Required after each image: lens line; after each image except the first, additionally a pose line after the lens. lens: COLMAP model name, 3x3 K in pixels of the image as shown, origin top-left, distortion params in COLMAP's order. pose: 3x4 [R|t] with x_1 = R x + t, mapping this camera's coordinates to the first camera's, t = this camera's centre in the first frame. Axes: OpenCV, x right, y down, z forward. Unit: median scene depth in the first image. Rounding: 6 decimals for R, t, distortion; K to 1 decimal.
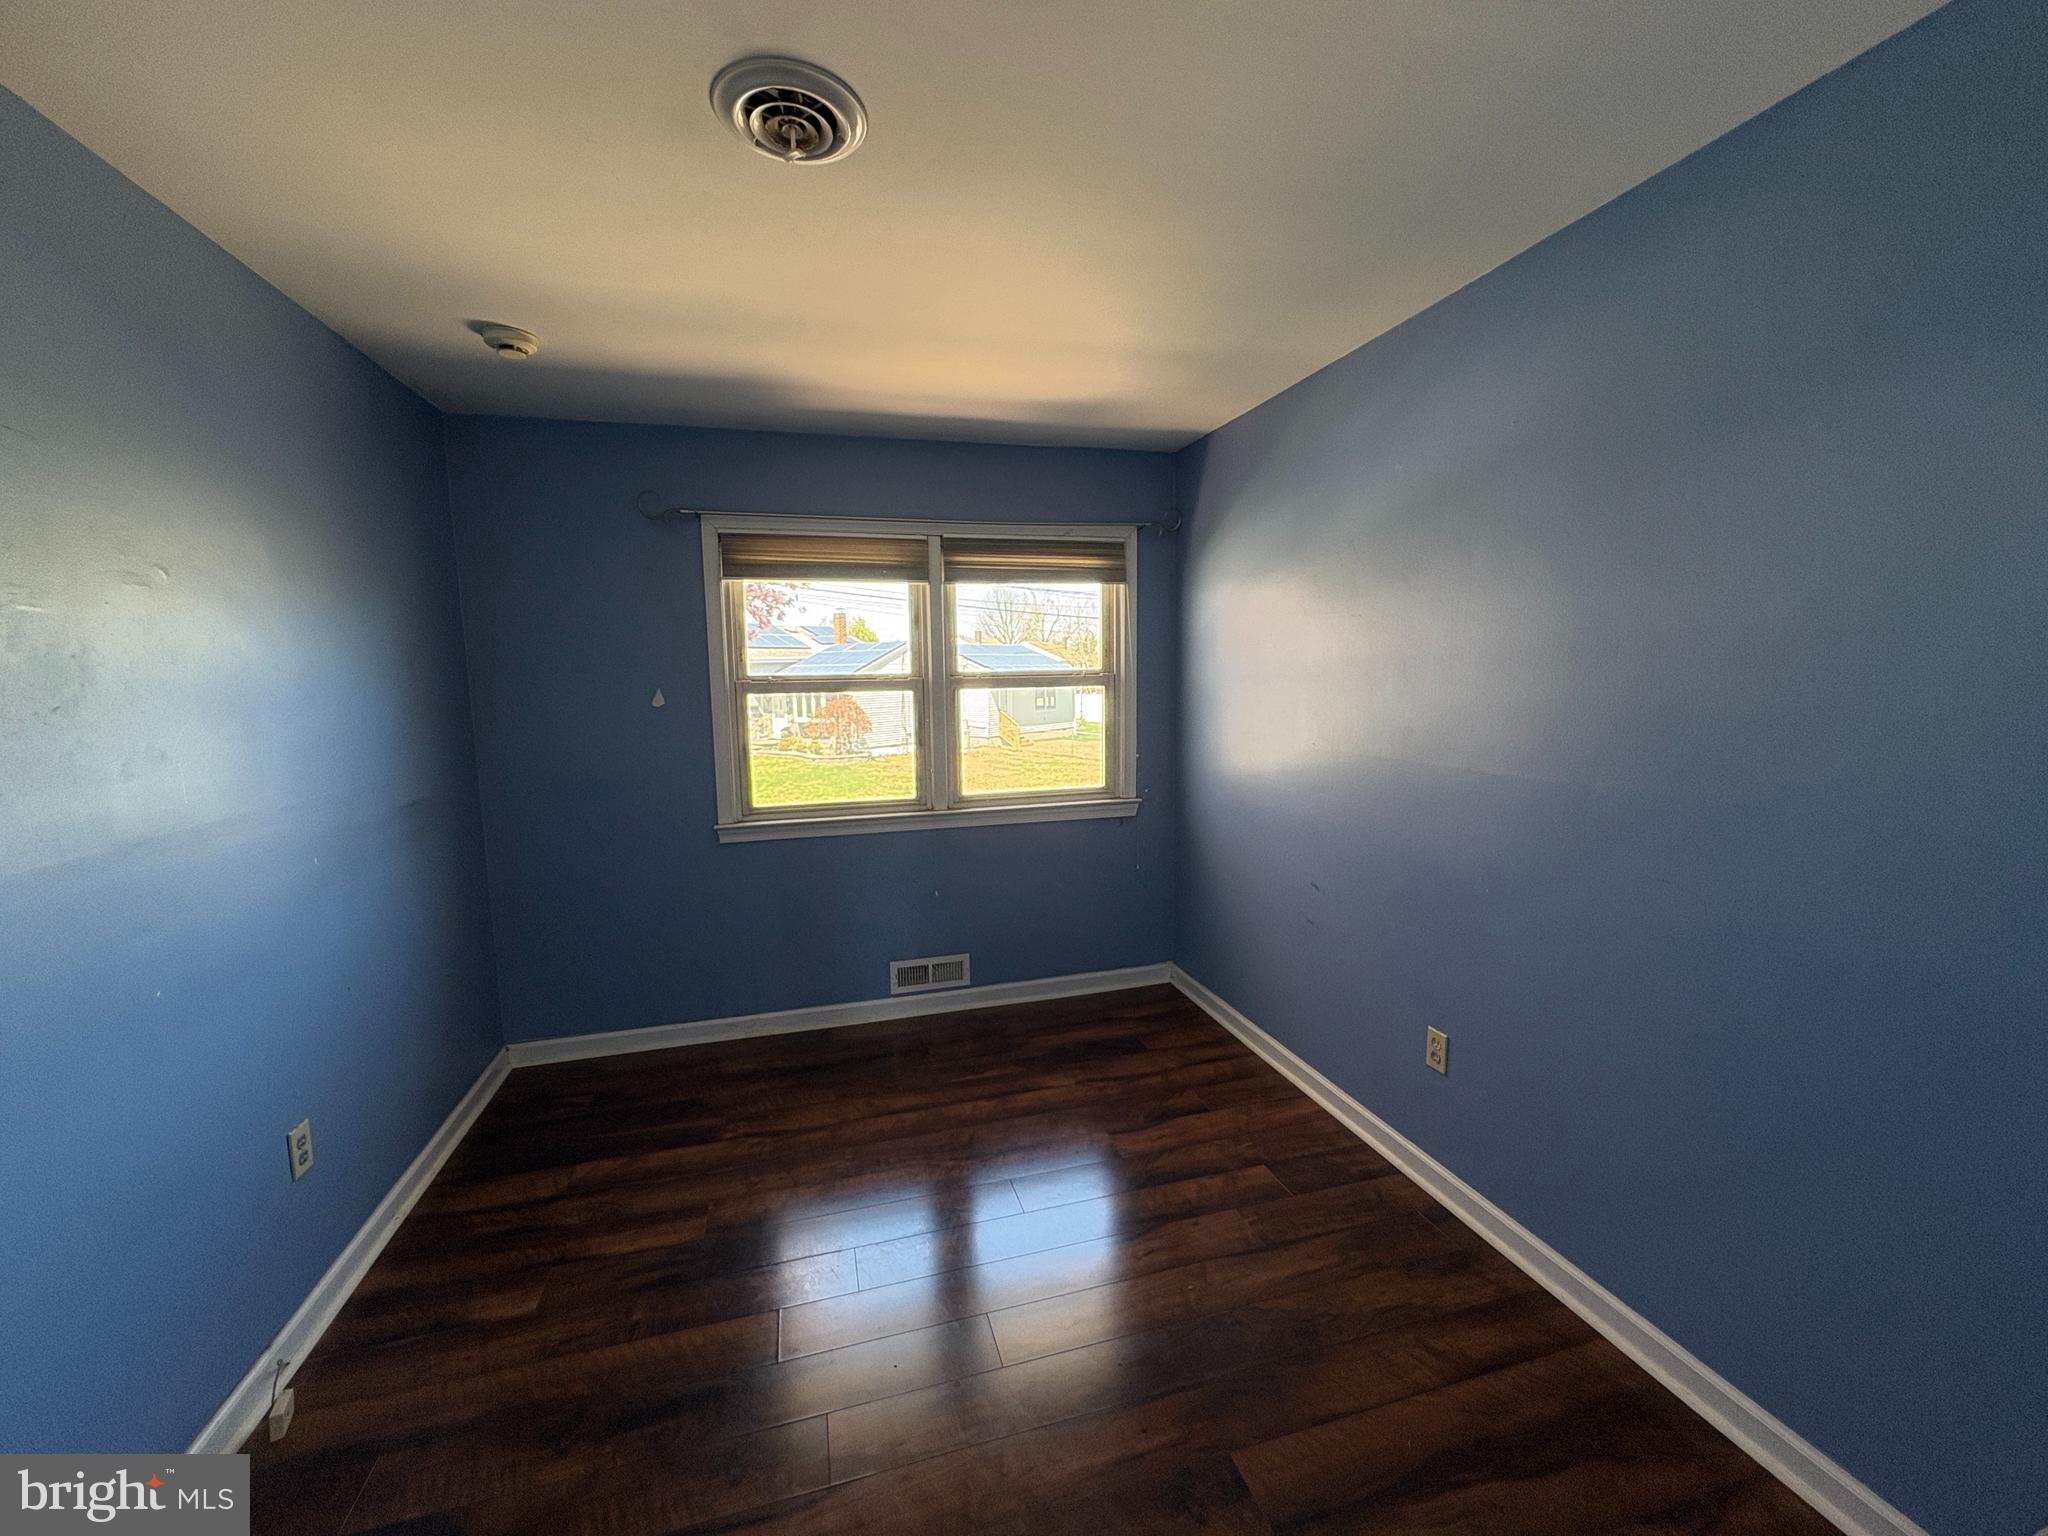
lens RADIAL K [[820.4, 0, 1030.9], [0, 820.4, 767.4], [0, 0, 1]] dist [0.004412, 0.000861]
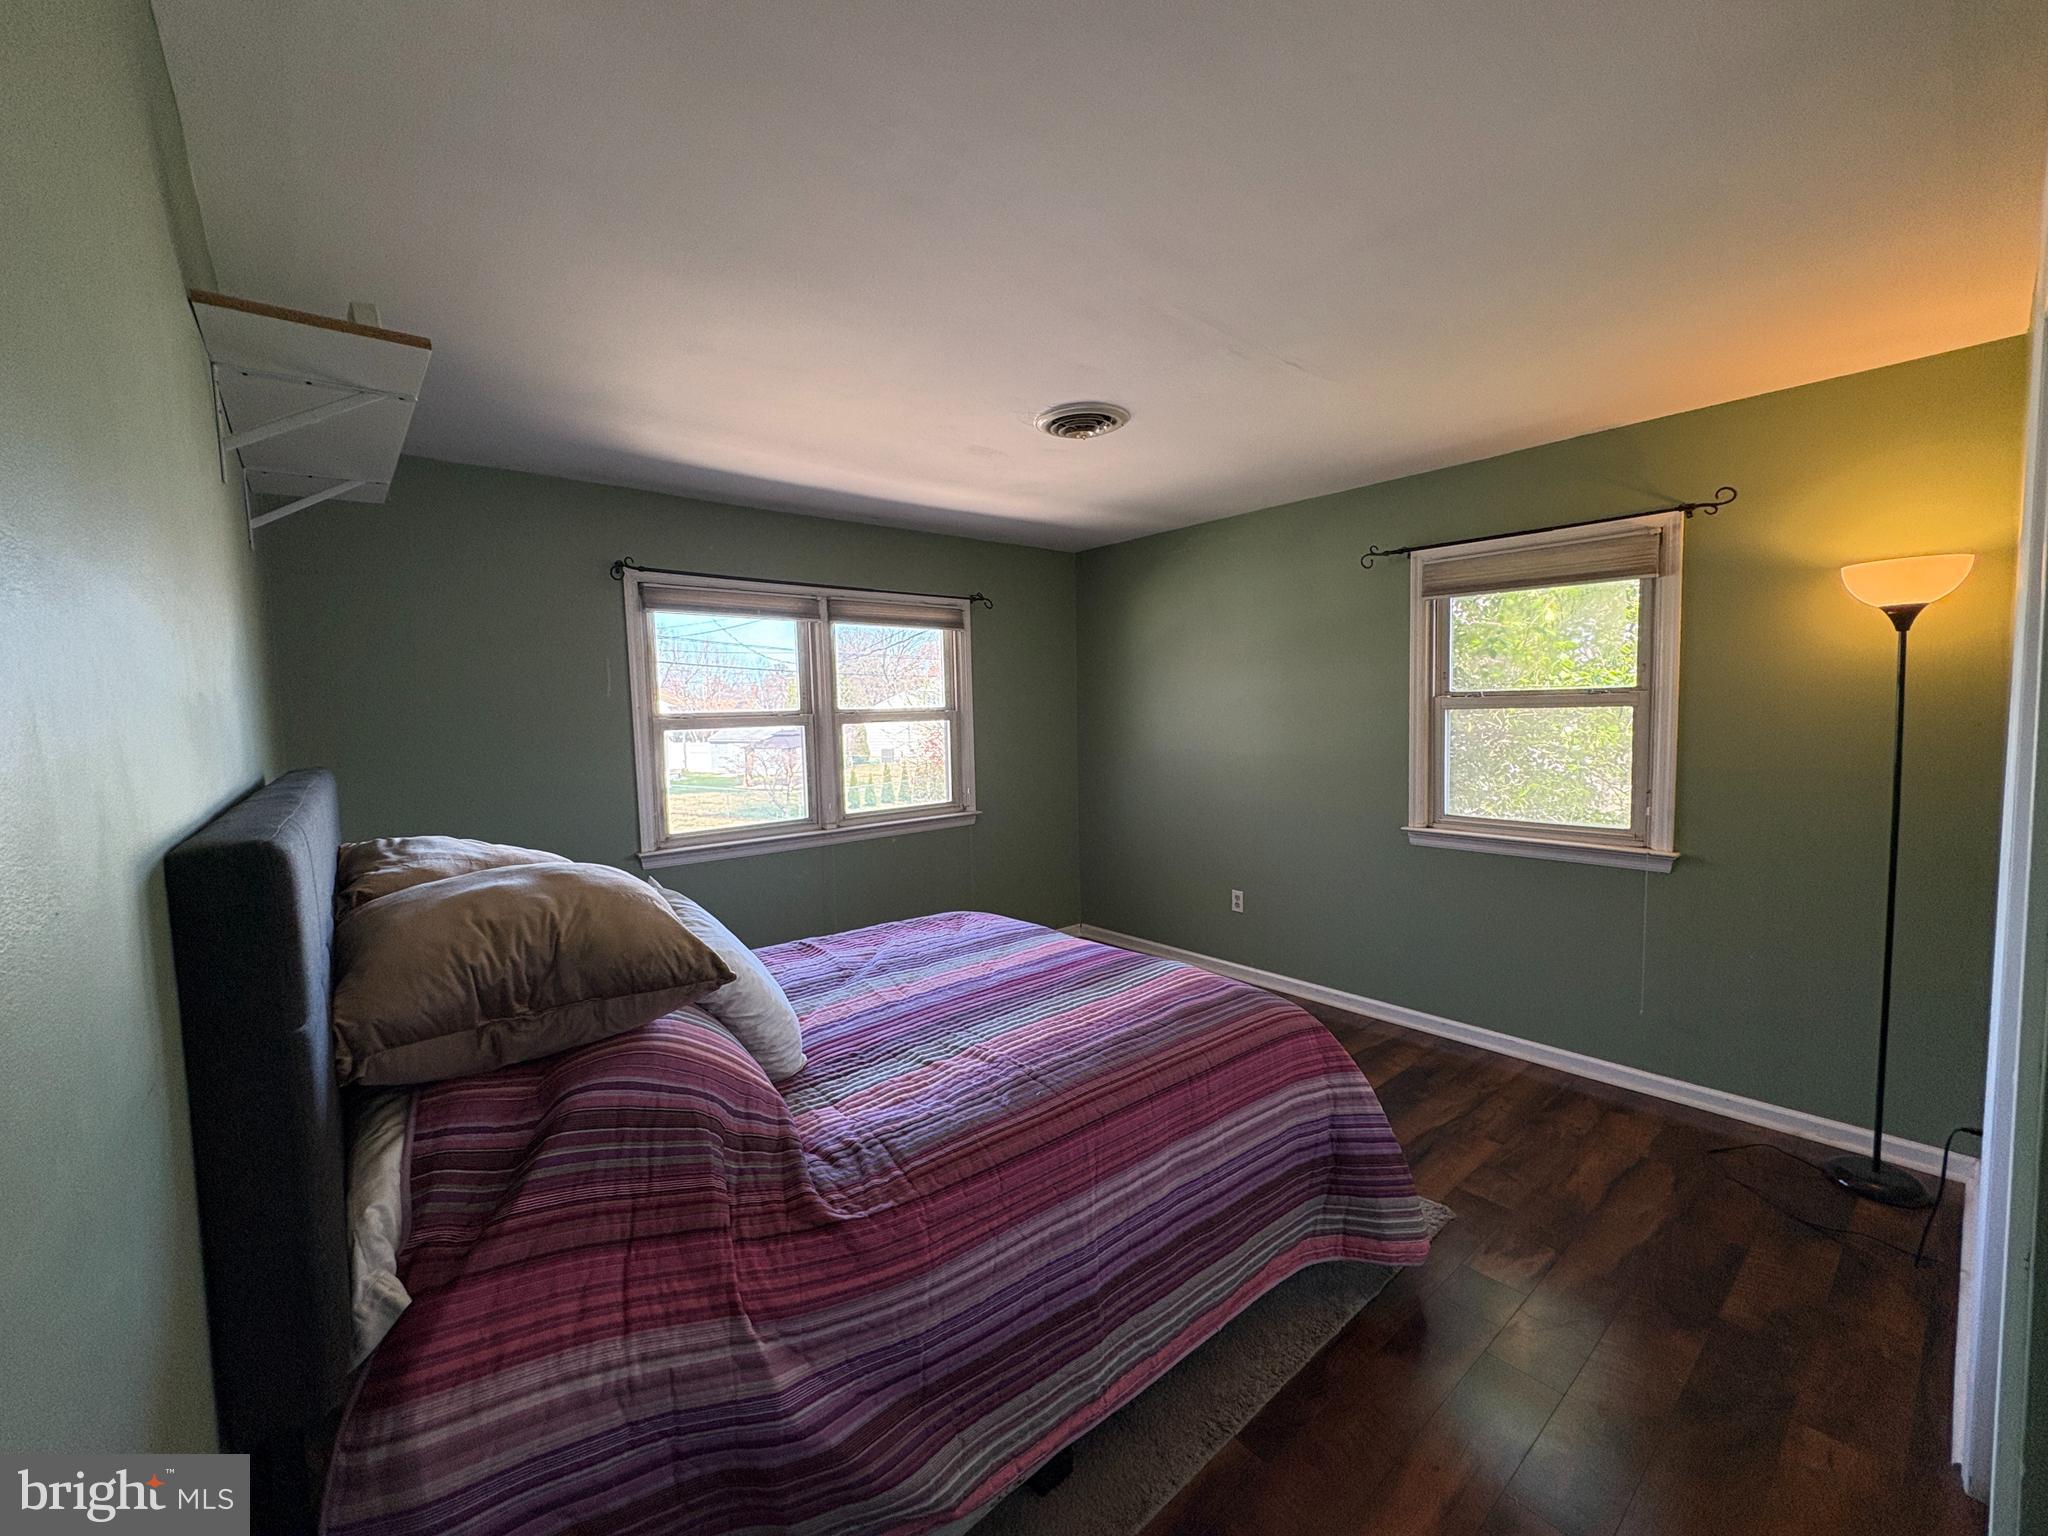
lens RADIAL K [[820.4, 0, 1012.3], [0, 820.4, 758.3], [0, 0, 1]] dist [0.004412, 0.000861]
pose [[0.928624, -0.038715, 0.368997, -0.292460], [0.057417, 0.997555, -0.039831, 0.015156], [-0.366553, 0.058175, 0.928577, -0.148069]]
